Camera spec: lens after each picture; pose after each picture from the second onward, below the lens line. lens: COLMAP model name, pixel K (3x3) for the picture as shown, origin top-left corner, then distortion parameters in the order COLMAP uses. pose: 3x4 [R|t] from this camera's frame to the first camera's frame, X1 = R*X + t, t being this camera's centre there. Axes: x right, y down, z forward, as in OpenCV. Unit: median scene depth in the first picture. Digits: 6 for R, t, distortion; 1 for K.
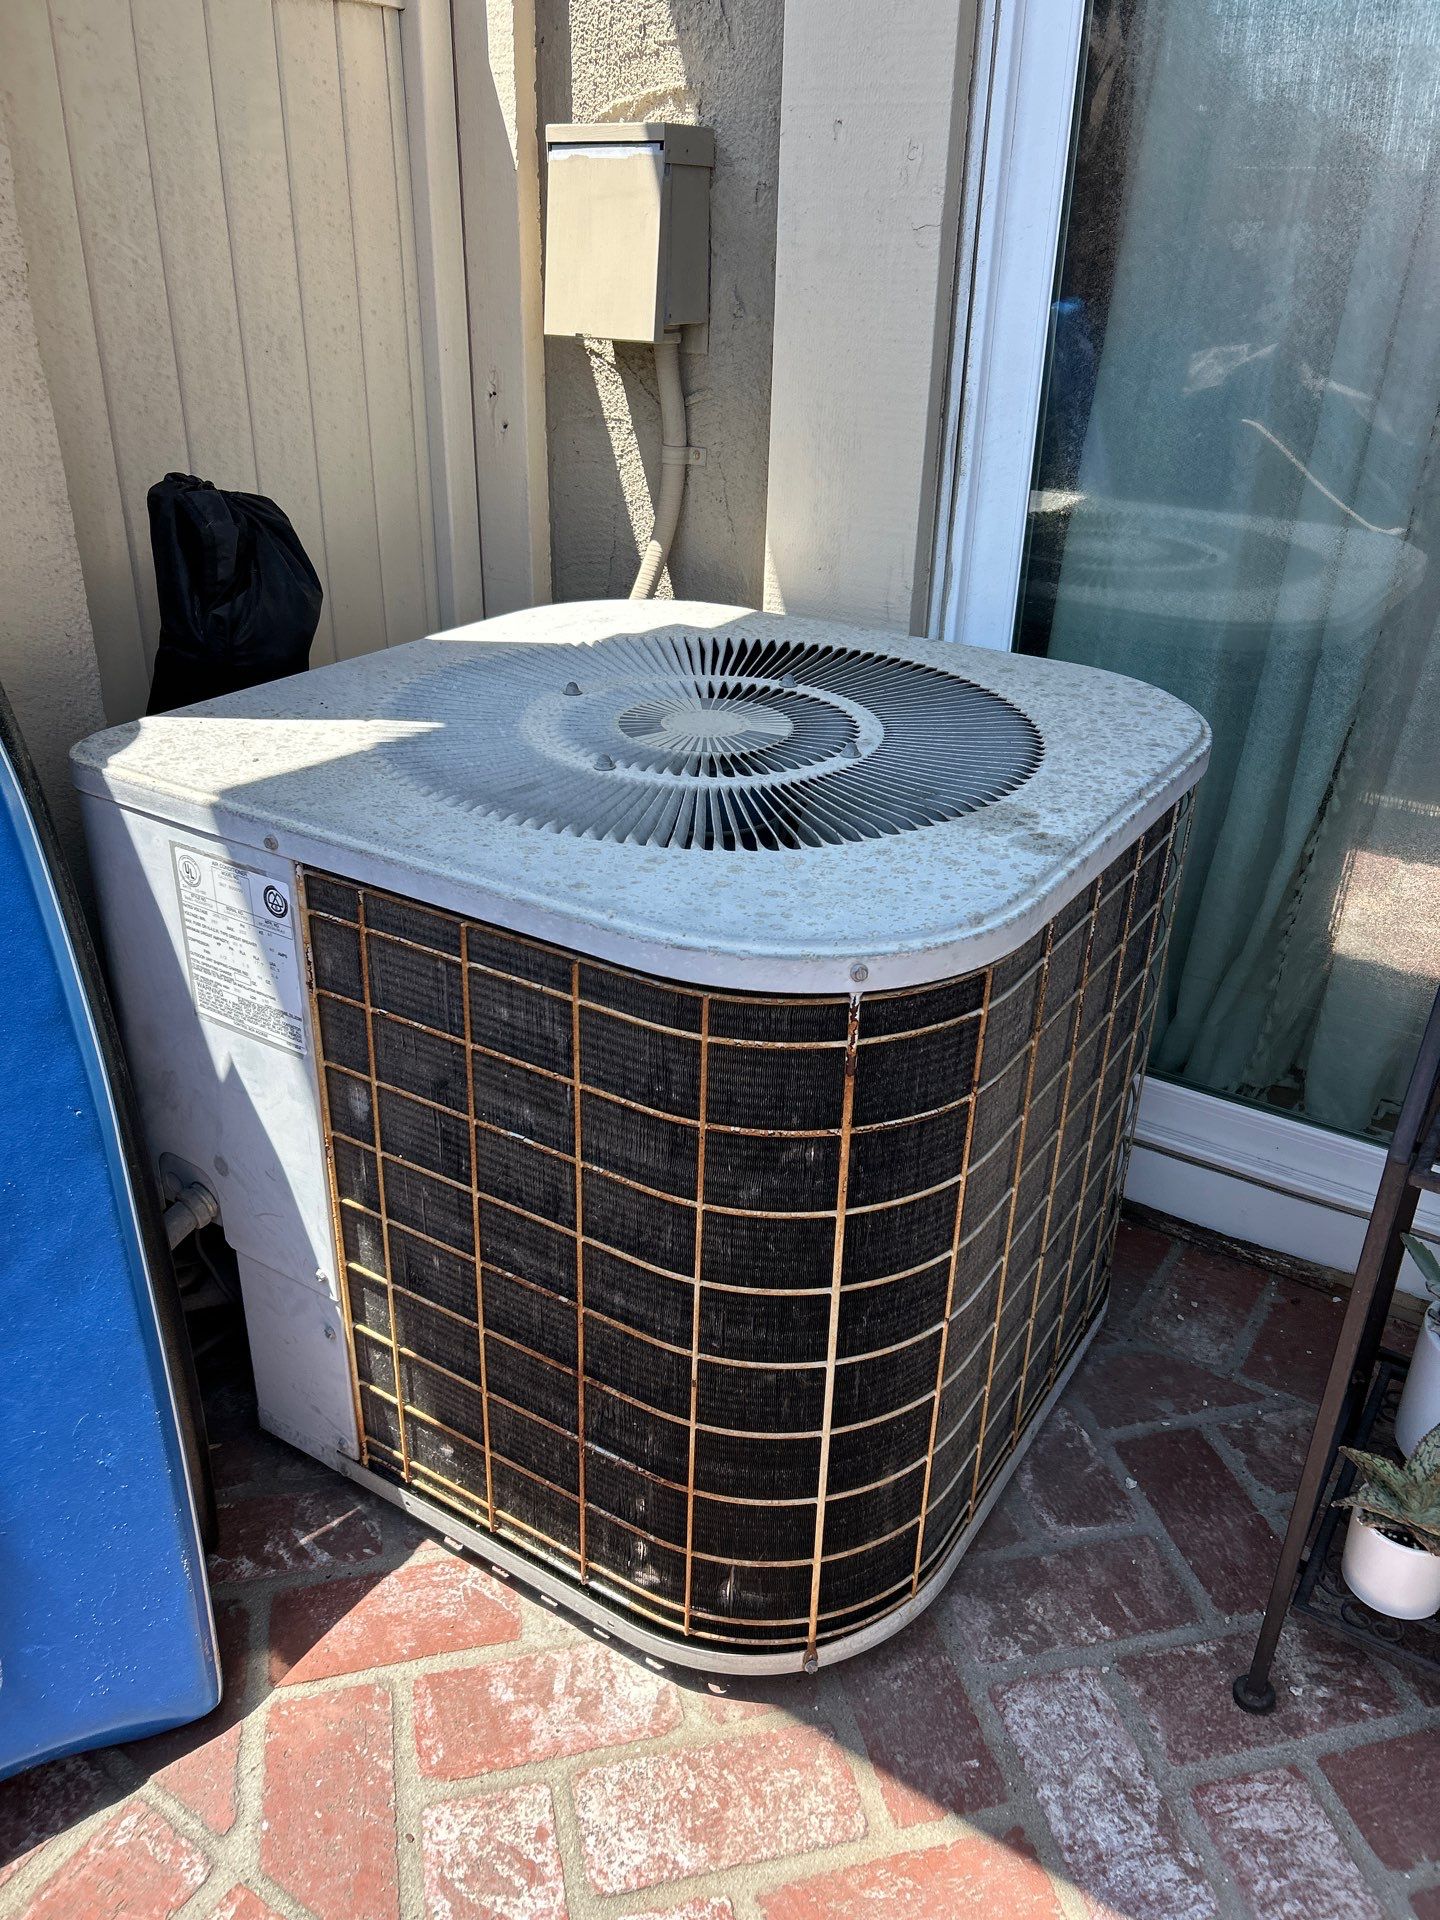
lens RADIAL K [[1418.2, 0, 712.4], [0, 1418.2, 966.2], [0, 0, 1]] dist [0.043947, -0.045884]
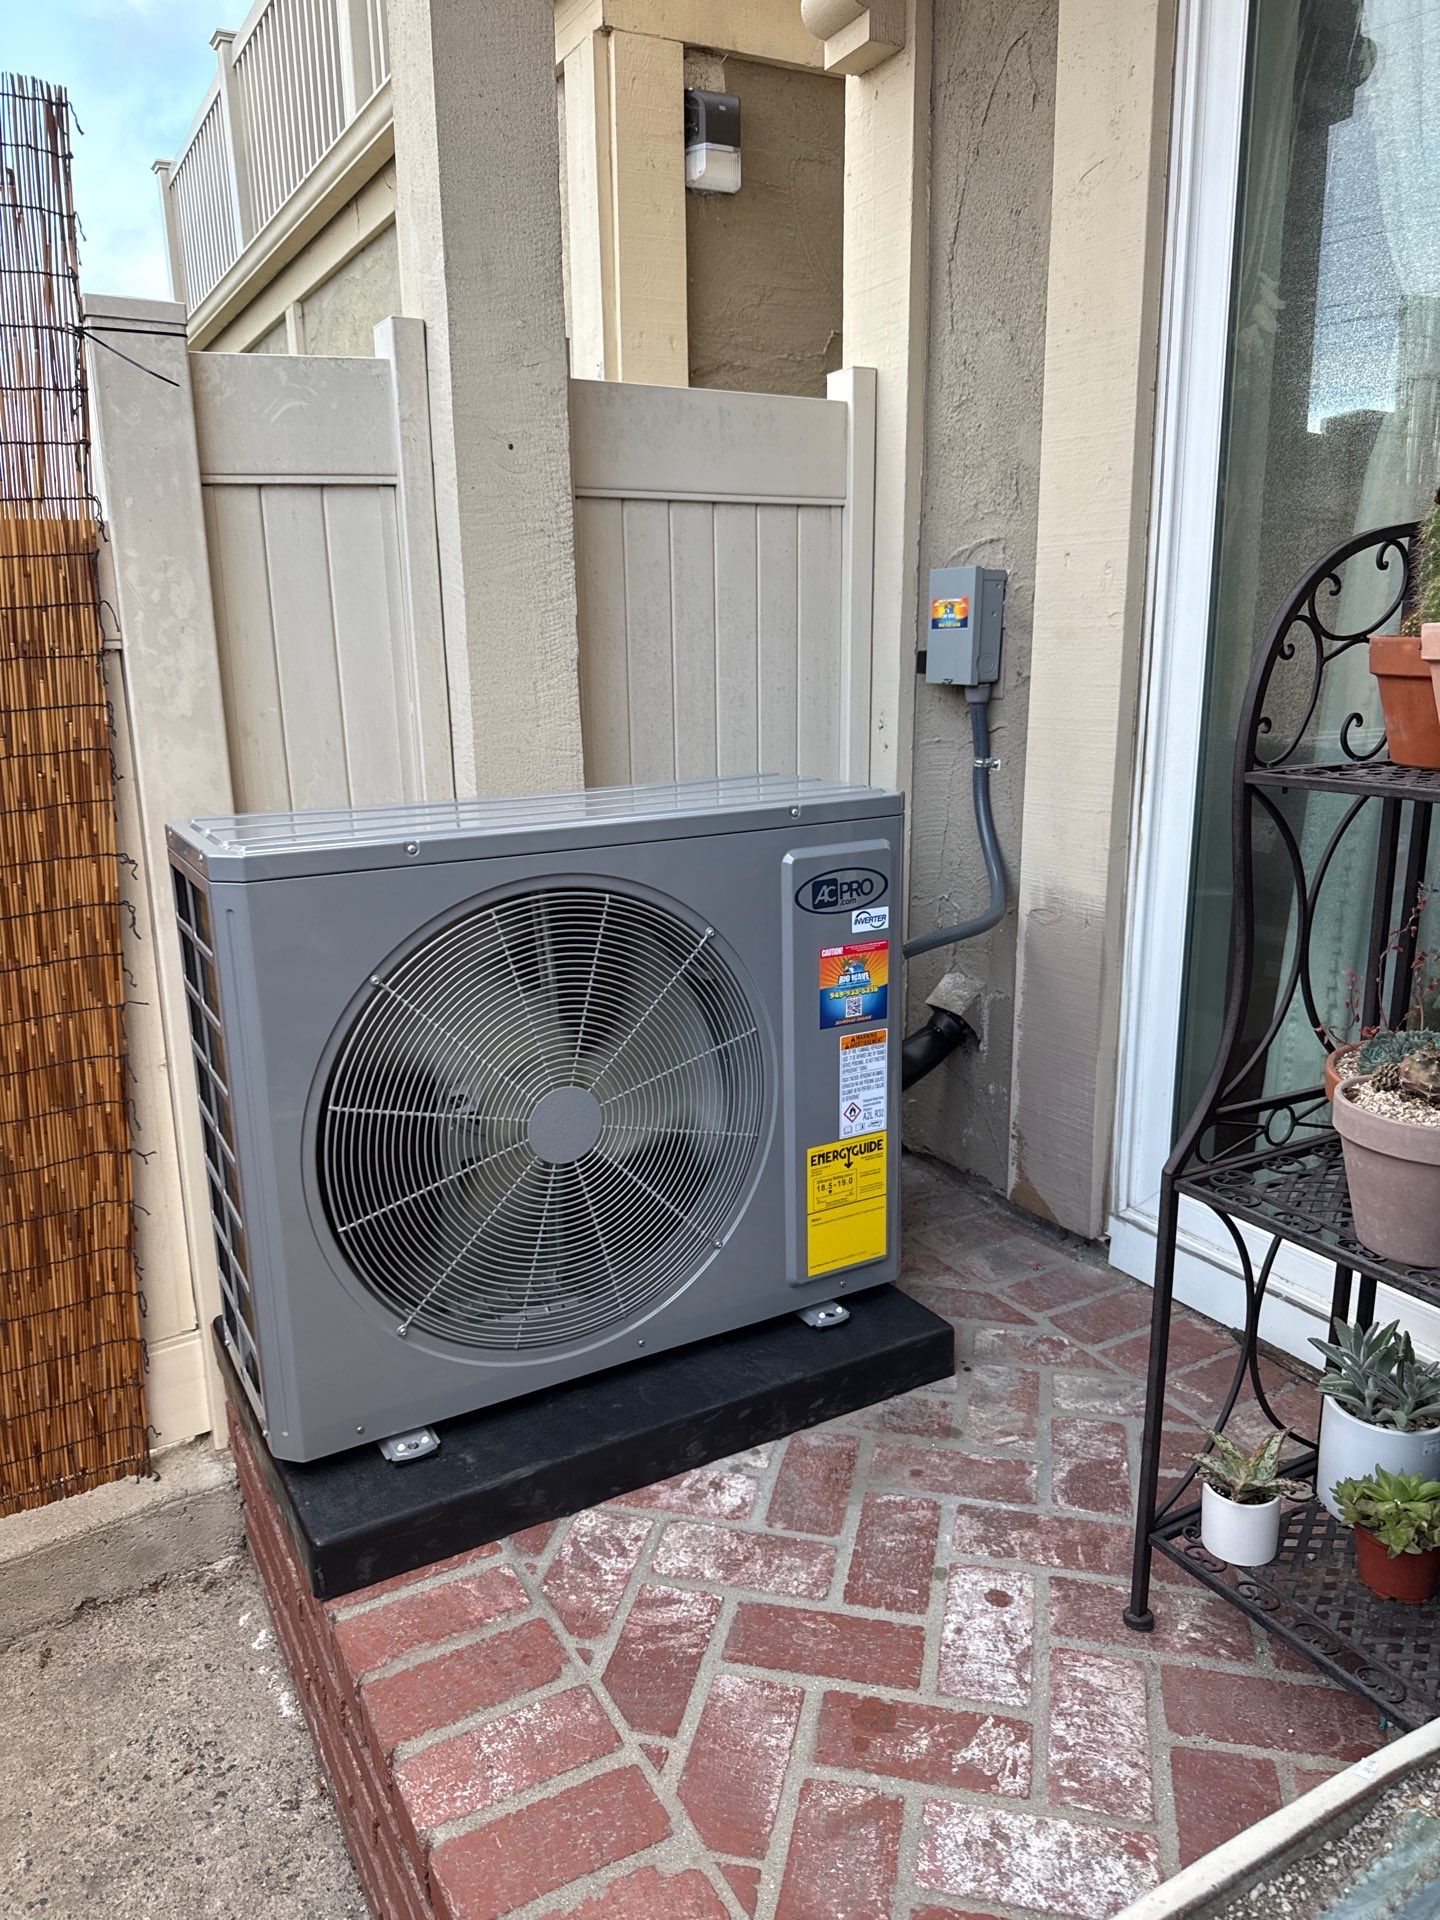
lens RADIAL K [[1337.7, 0, 720.0], [0, 1337.7, 960.0], [0, 0, 1]] dist [0.067001, -0.115010]
pose [[0.892818, 0.082299, -0.442836, 0.553839], [-0.177656, 0.967802, -0.178319, 0.211719], [0.413902, 0.237879, 0.878691, -0.437415]]
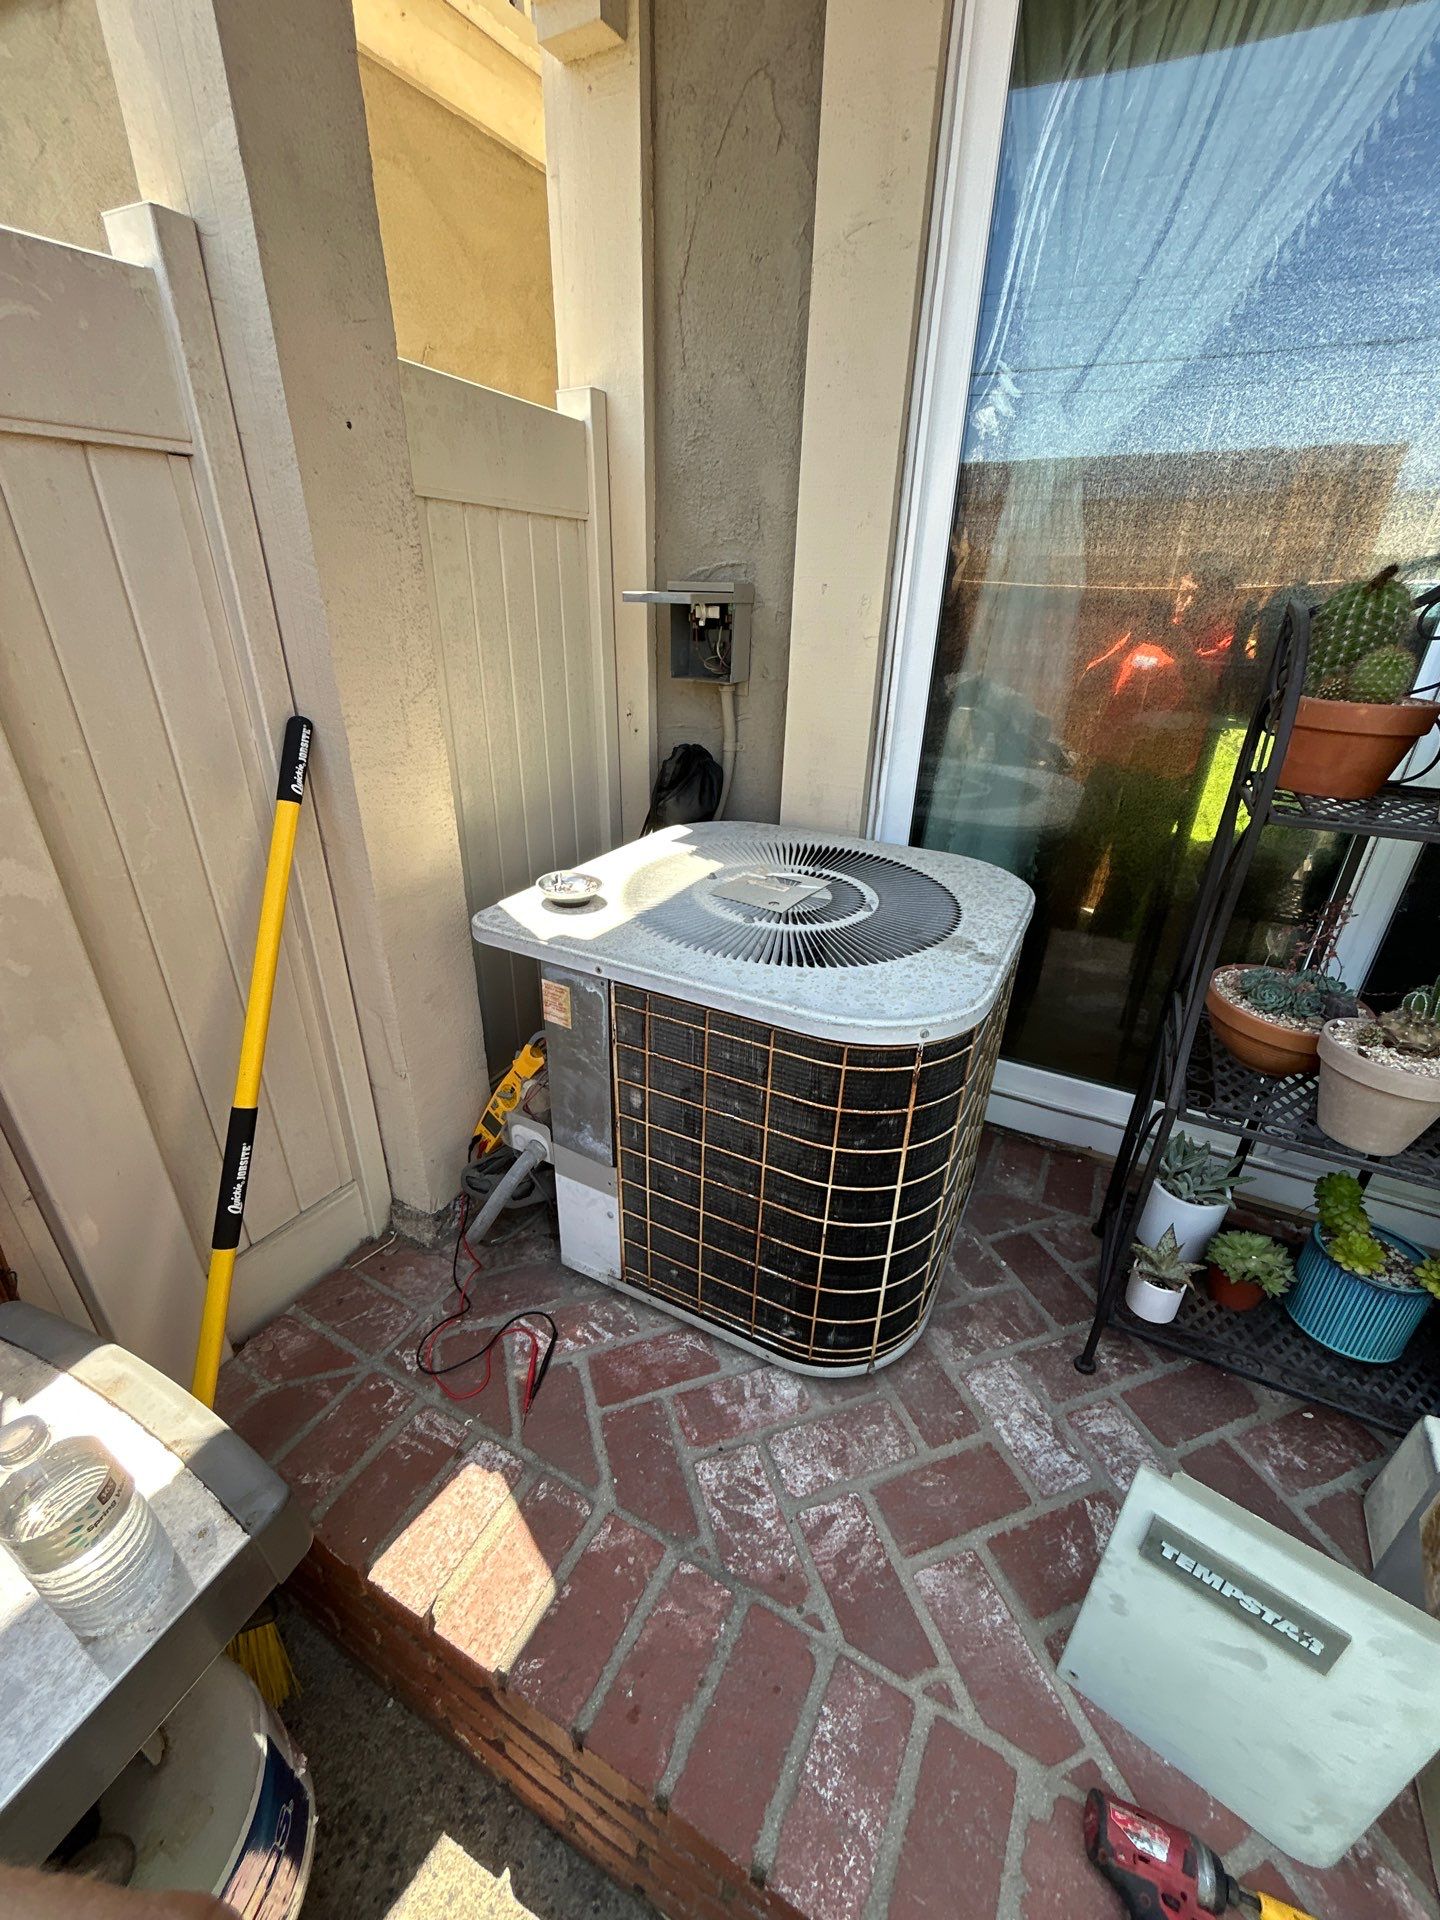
lens RADIAL K [[771.6, 0, 732.6], [0, 771.6, 964.8], [0, 0, 1]] dist [-0.001426, 0.003904]
pose [[0.994020, -0.035996, 0.103098, -0.223074], [0.037493, 0.999217, -0.012621, -0.071165], [-0.102563, 0.016411, 0.994591, -0.057550]]
